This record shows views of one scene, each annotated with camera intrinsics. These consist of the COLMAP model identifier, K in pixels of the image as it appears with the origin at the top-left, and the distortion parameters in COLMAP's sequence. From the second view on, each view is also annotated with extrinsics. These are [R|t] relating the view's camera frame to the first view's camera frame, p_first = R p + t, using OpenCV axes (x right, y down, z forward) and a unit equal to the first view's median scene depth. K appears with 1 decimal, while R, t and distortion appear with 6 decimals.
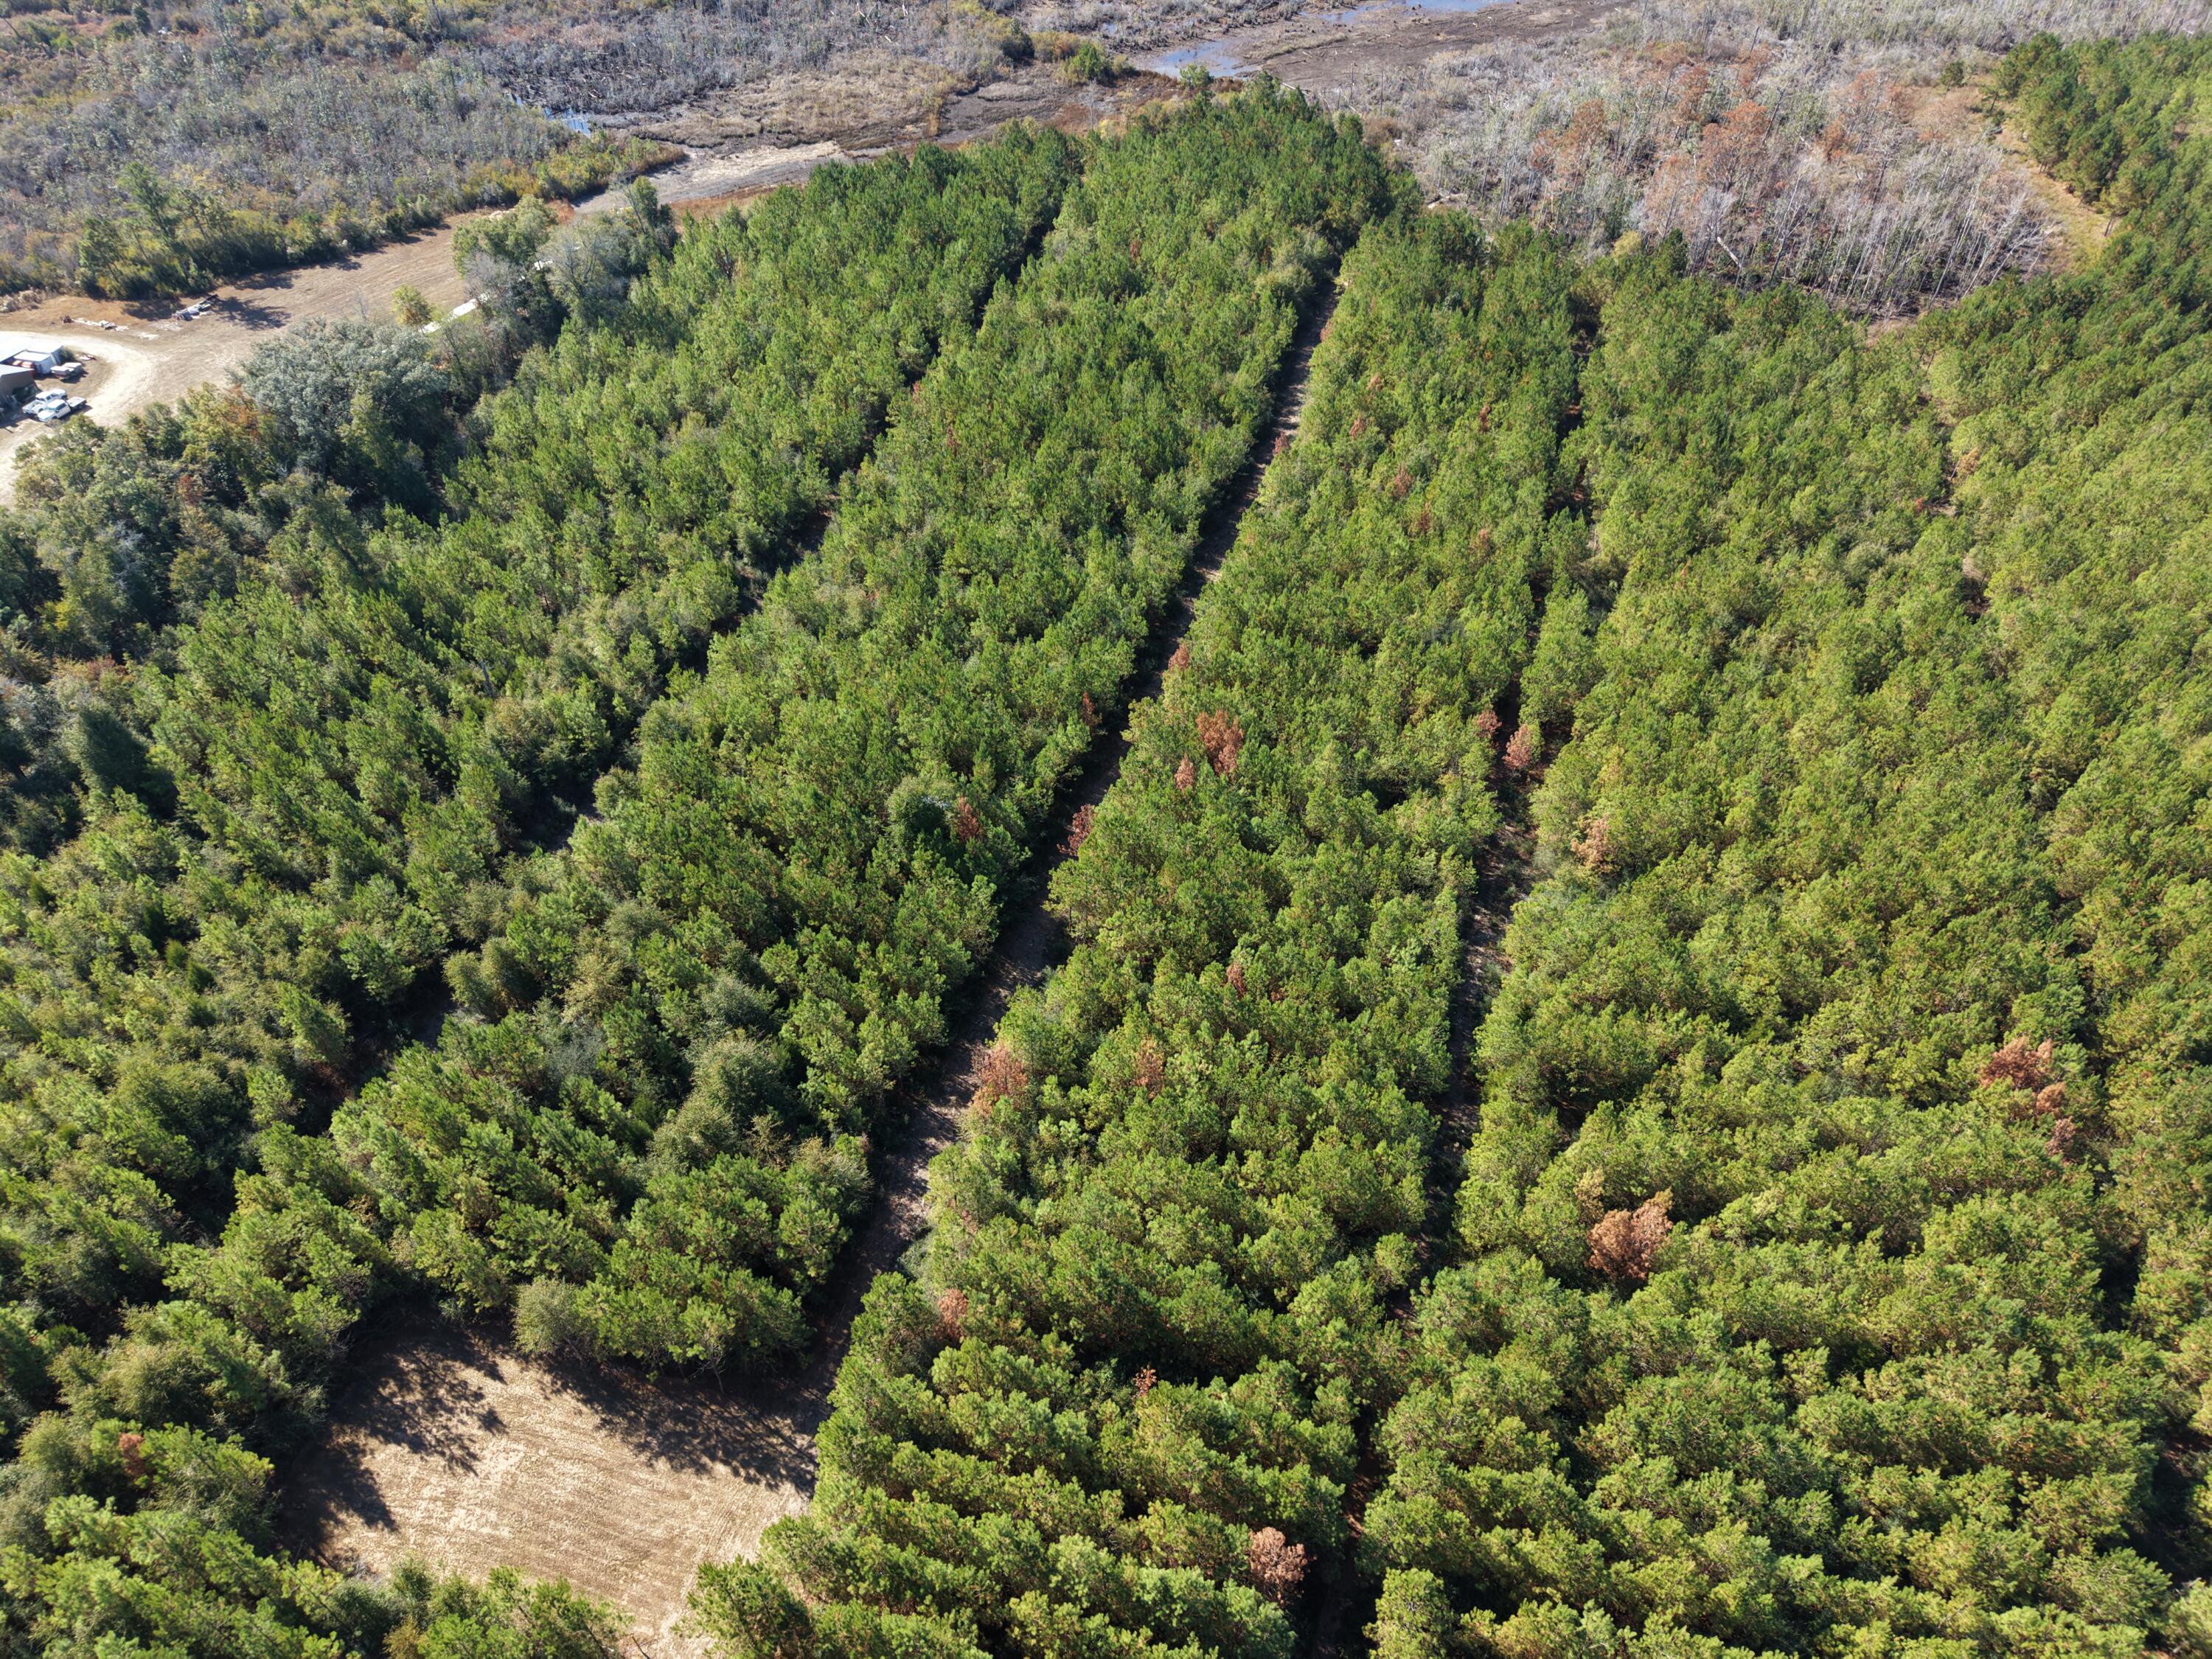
lens RADIAL K [[1469.6, 0, 1101.9], [0, 1469.6, 810.9], [0, 0, 1]] dist [-0.003196, -0.008487]
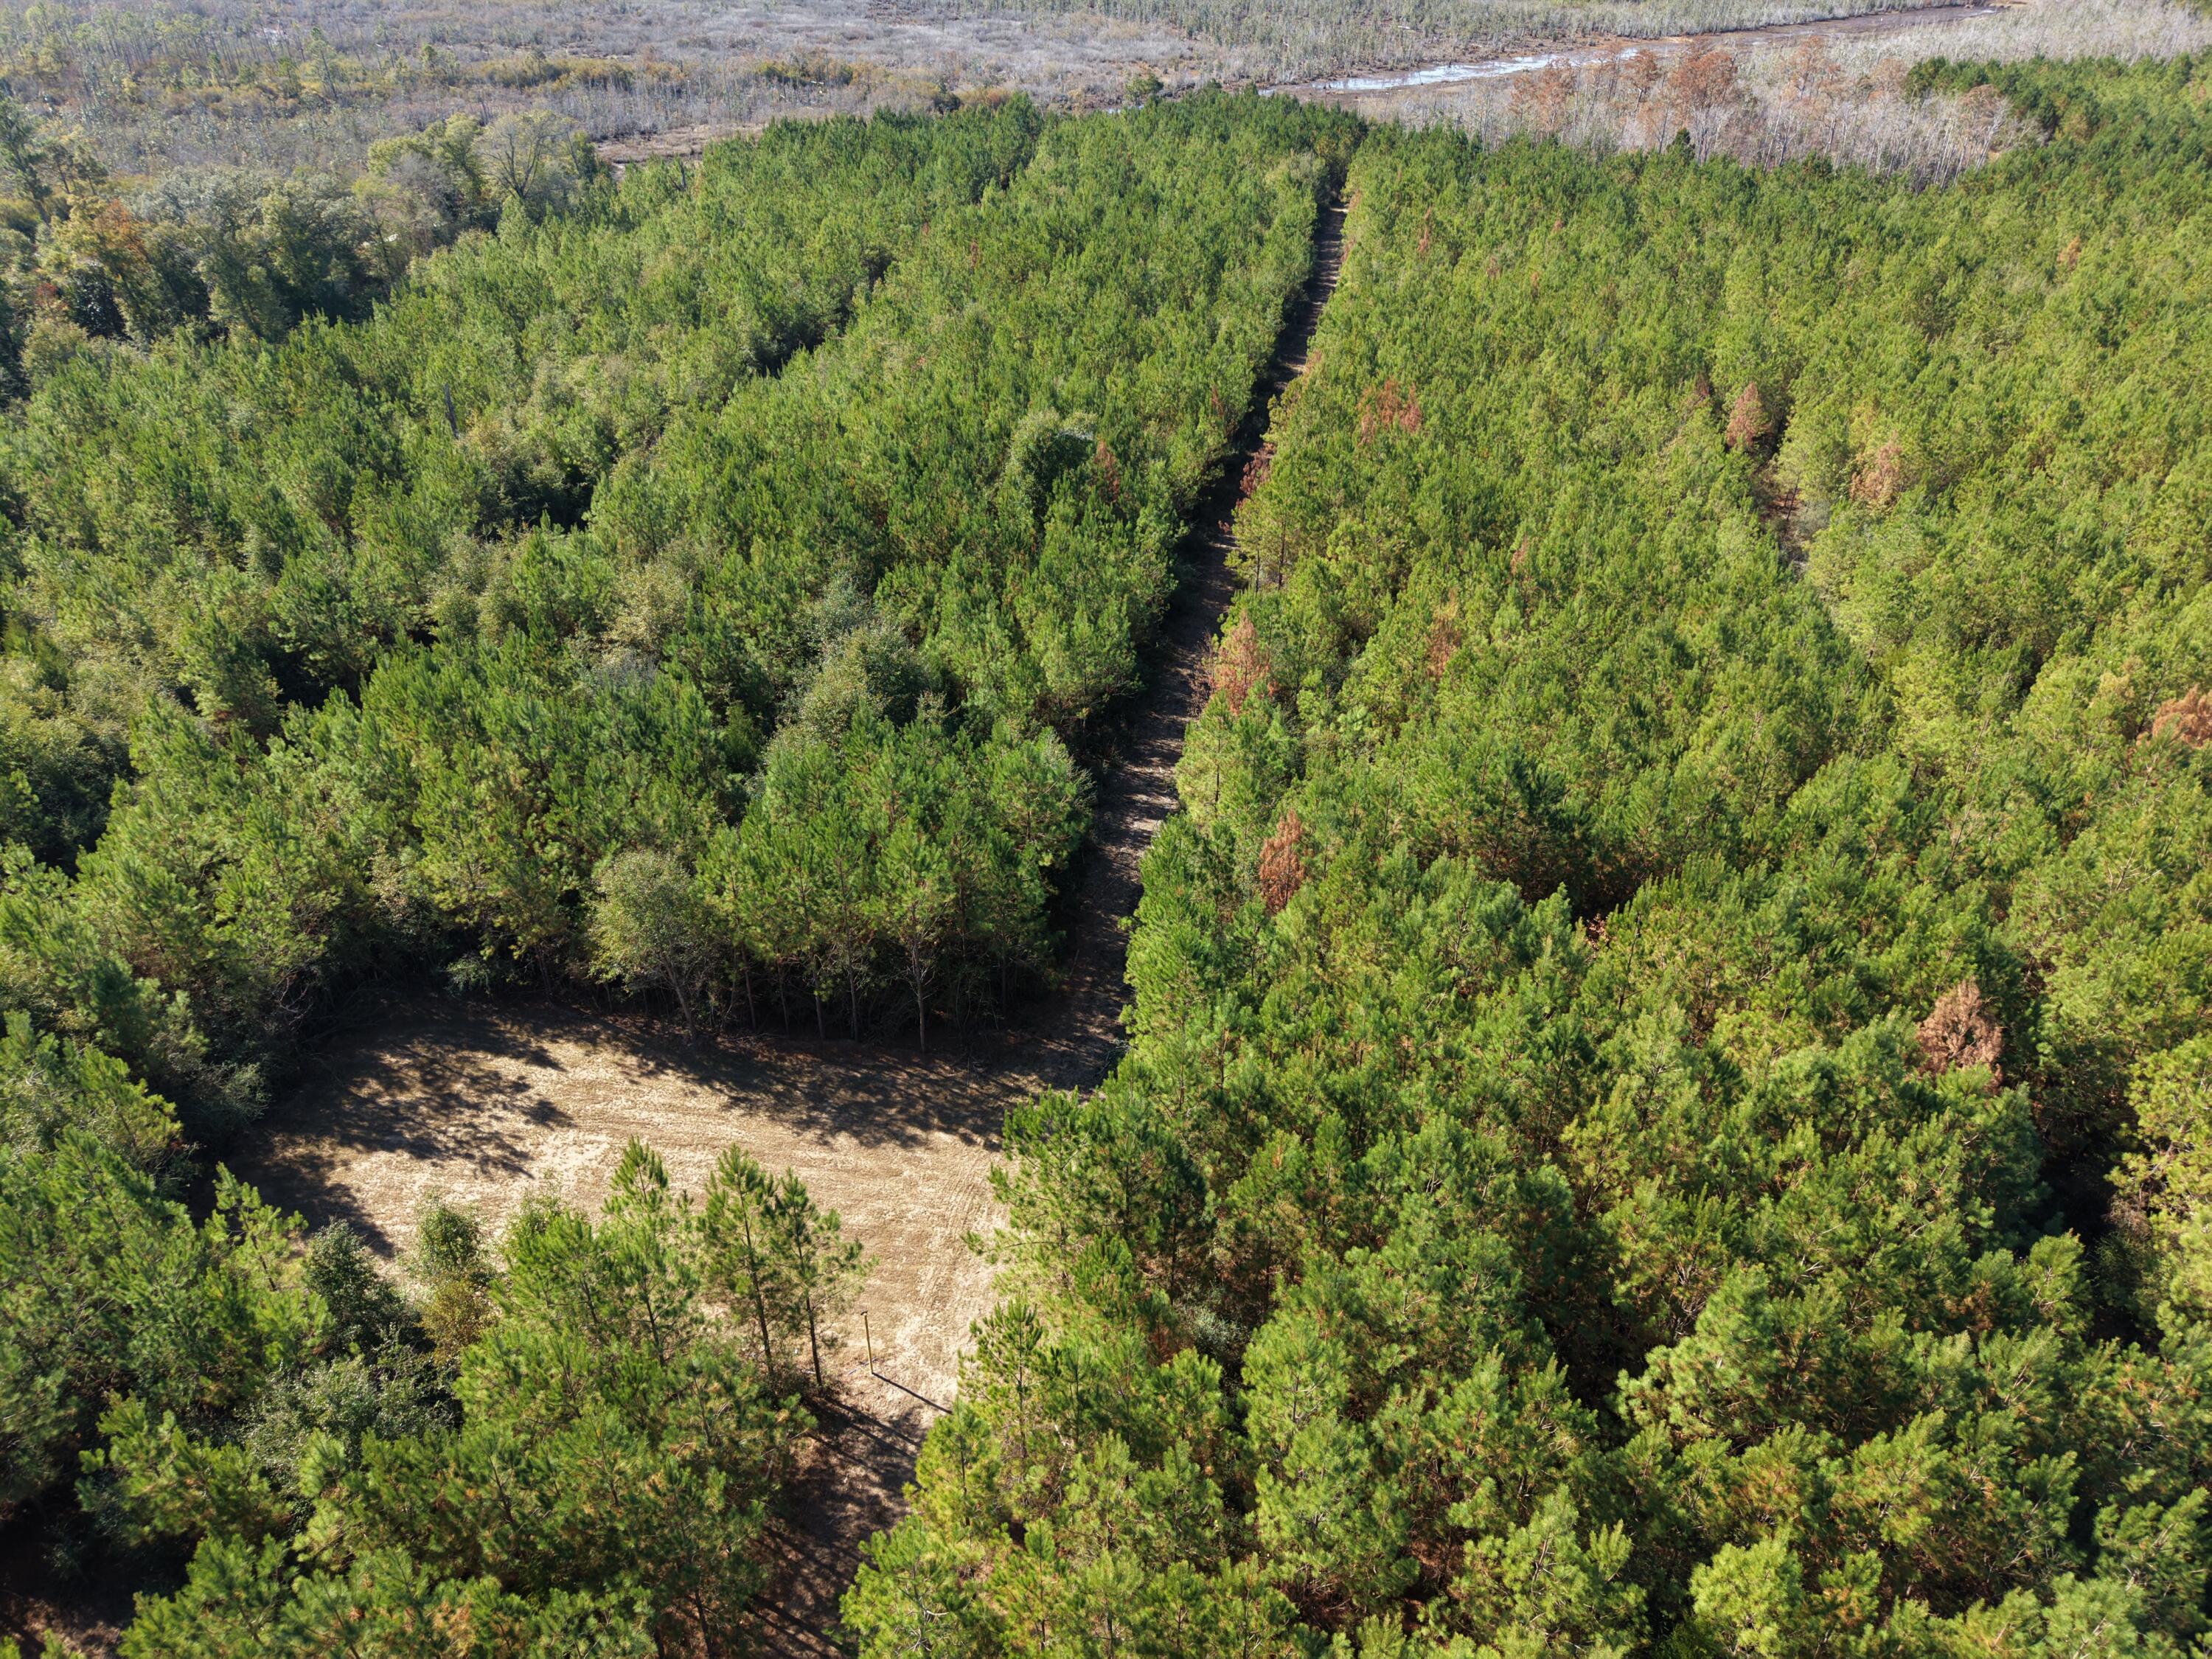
lens RADIAL K [[1469.6, 0, 1102.5], [0, 1469.6, 827.9], [0, 0, 1]] dist [-0.003196, -0.008487]
pose [[0.994160, -0.060598, 0.089300, -0.233418], [0.074180, 0.984710, -0.157618, 0.410772], [-0.078383, 0.163322, 0.983454, 0.362648]]
